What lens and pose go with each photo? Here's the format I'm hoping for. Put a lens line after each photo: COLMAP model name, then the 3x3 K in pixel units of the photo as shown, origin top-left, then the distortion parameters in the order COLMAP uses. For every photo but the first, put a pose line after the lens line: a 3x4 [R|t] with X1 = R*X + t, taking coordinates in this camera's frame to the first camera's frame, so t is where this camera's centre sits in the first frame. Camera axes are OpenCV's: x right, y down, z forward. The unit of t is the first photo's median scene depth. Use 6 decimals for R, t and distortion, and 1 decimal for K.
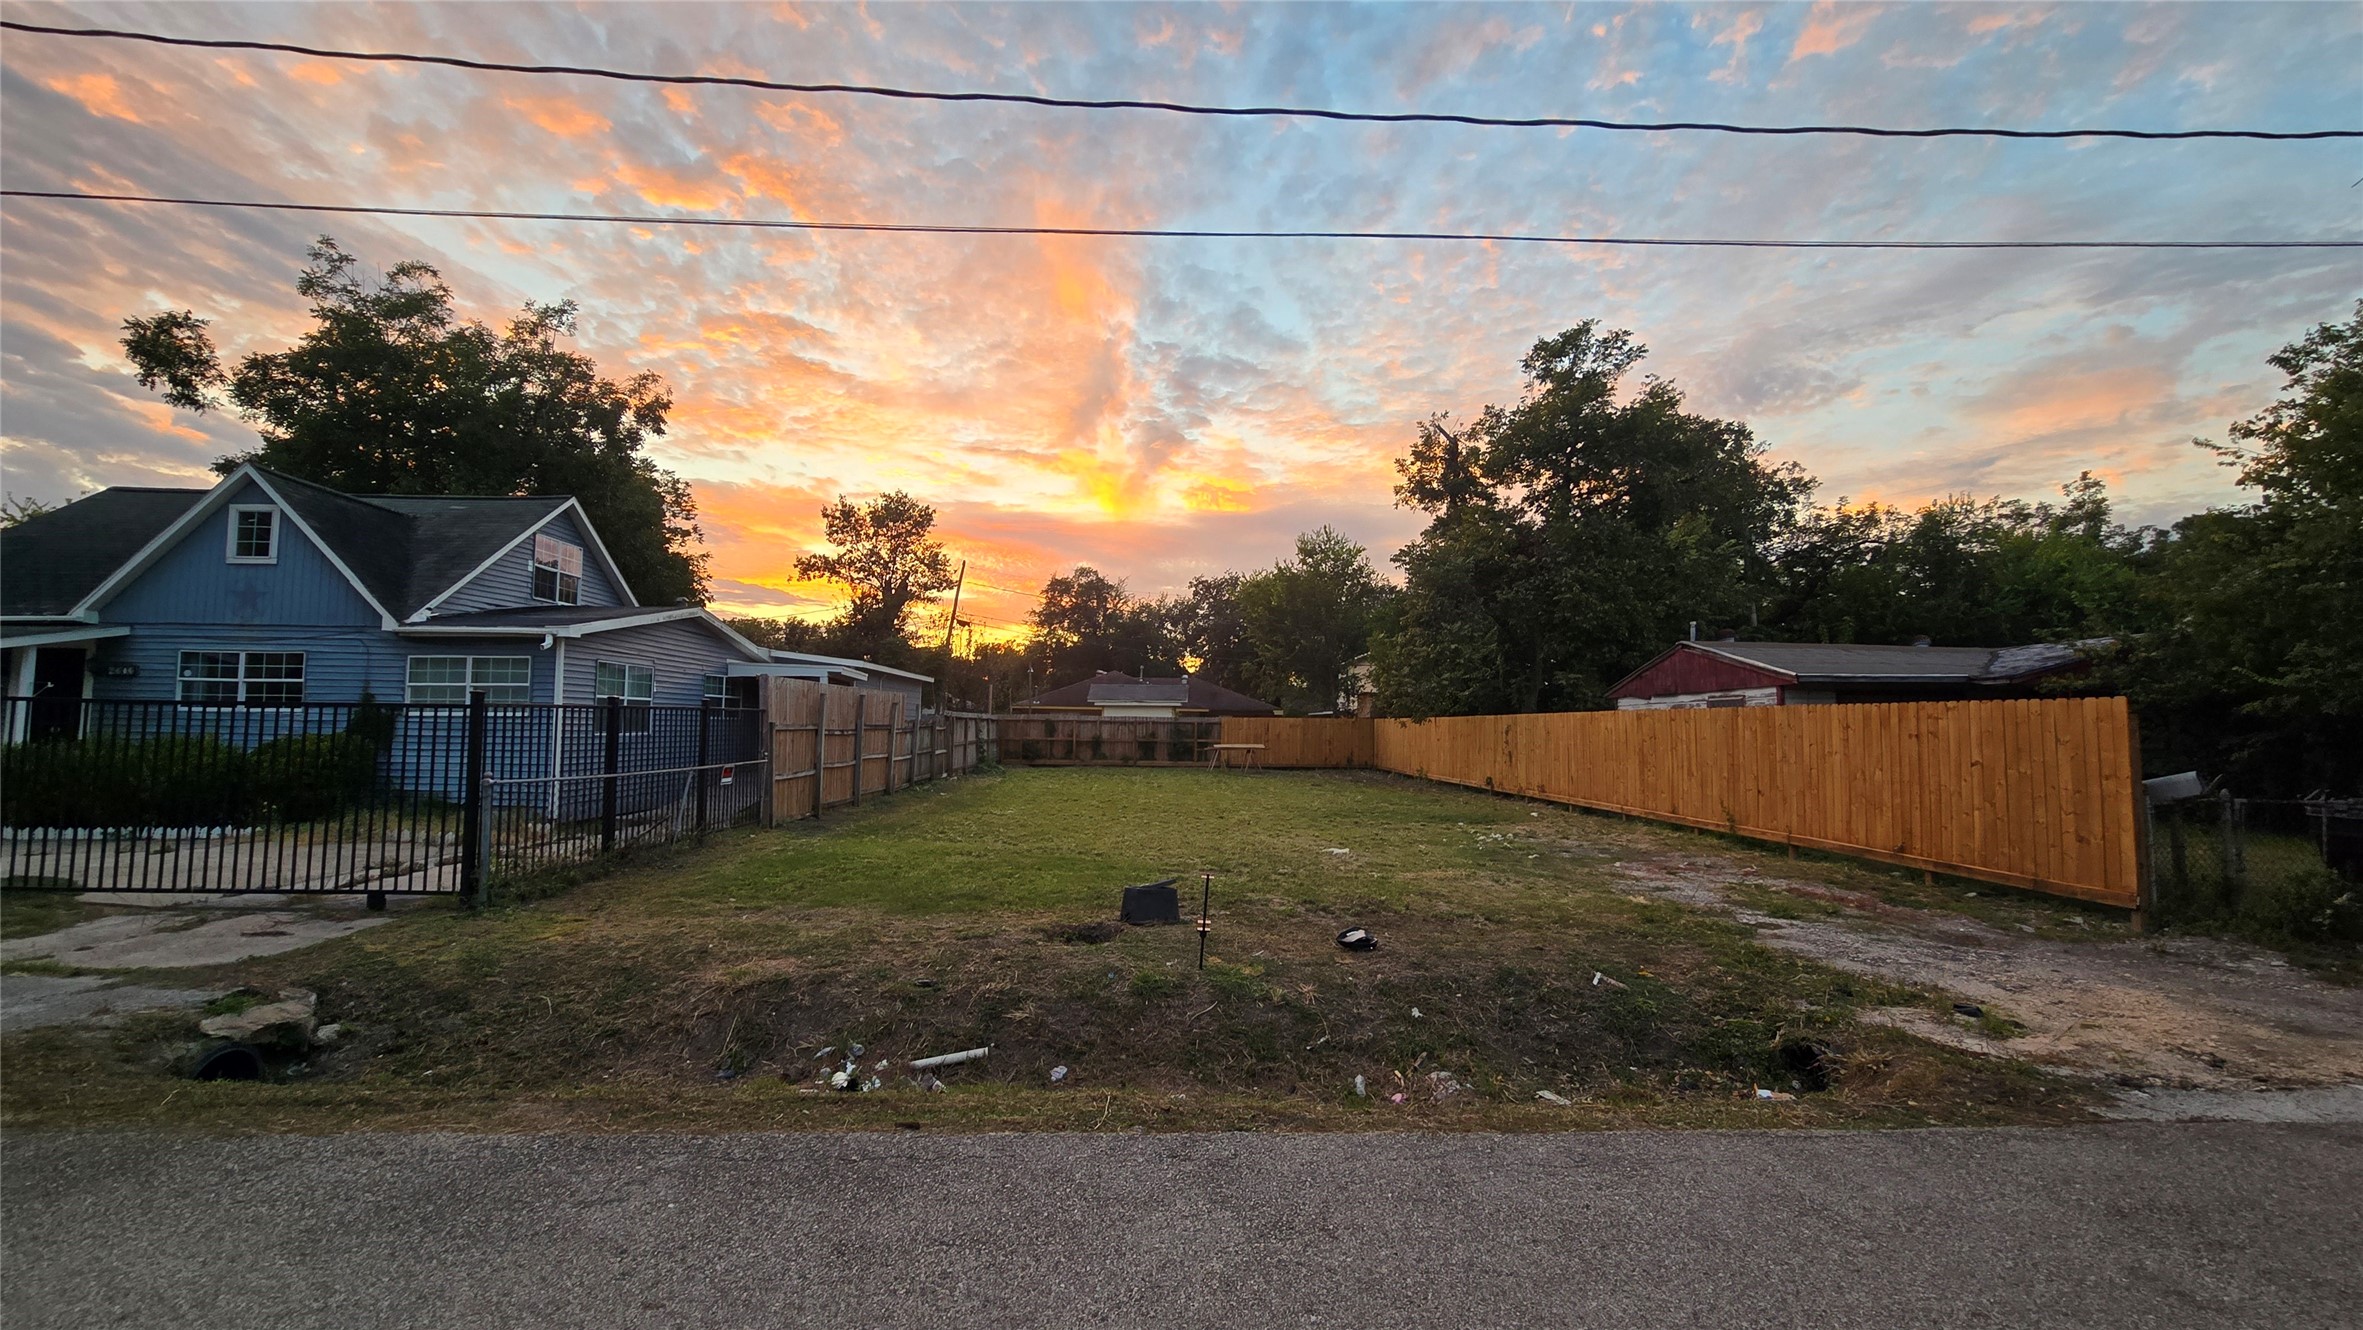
lens RADIAL K [[977.8, 0, 1193.4], [0, 977.8, 688.3], [0, 0, 1]] dist [-0.001463, -0.000093]
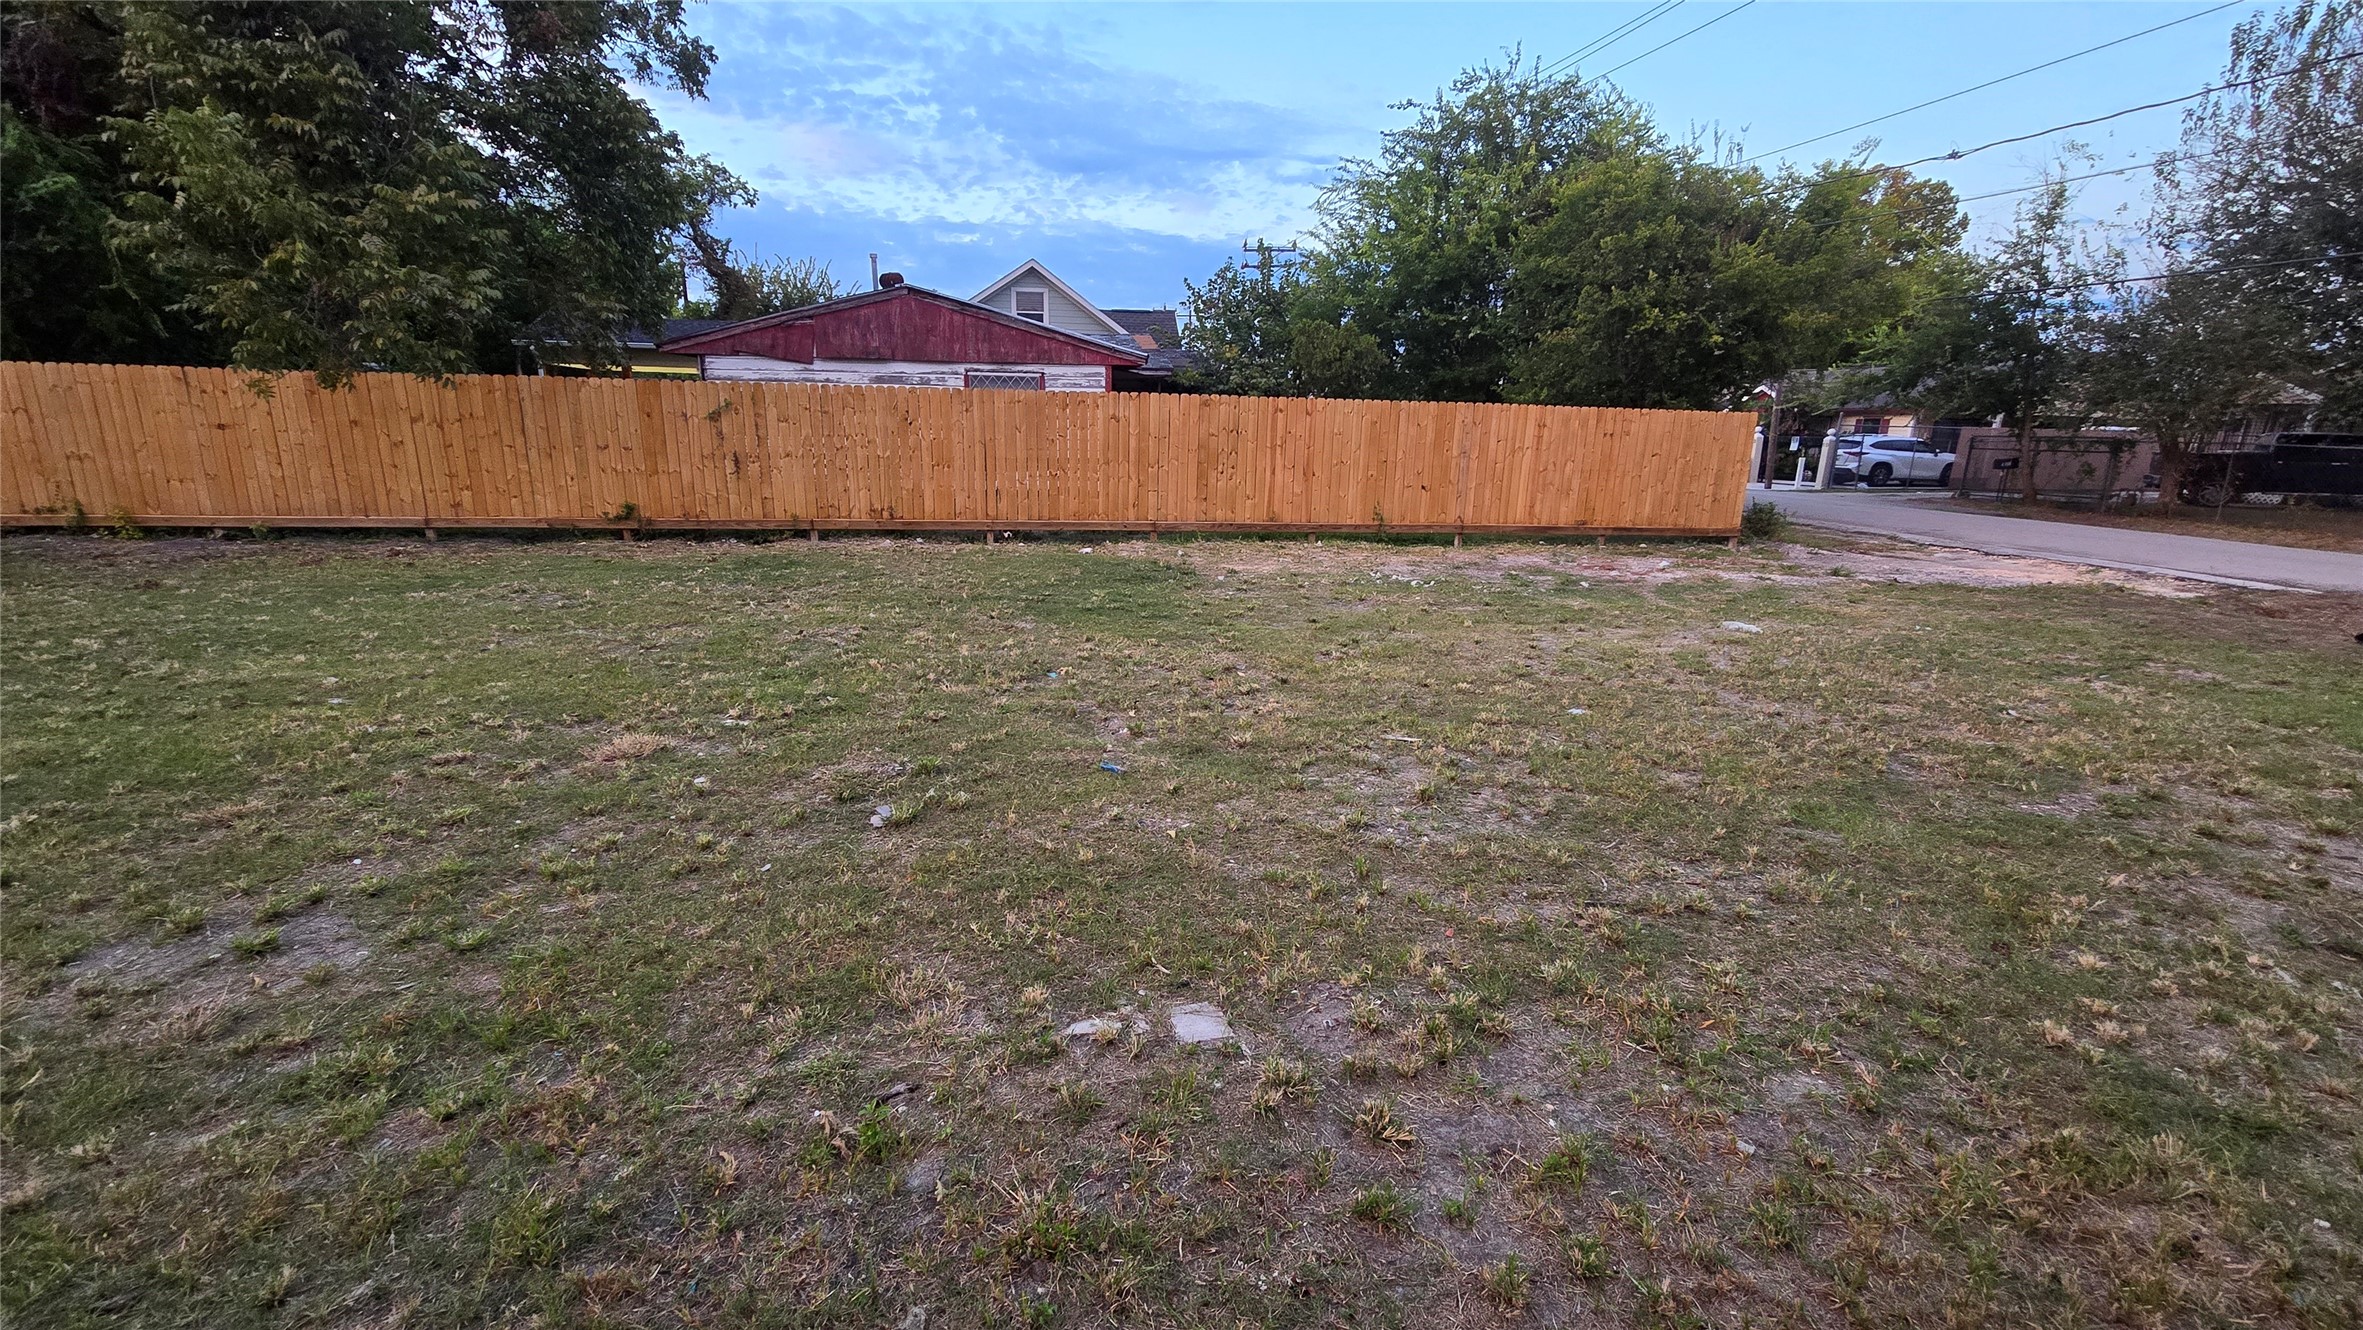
lens RADIAL K [[974.1, 0, 1184.7], [0, 974.1, 669.9], [0, 0, 1]] dist [-0.007671, 0.003952]
pose [[-0.118915, -0.258410, 0.958688, -0.129905], [-0.064645, 0.965506, 0.252229, 0.014857], [-0.990798, -0.031981, -0.131518, 0.417552]]
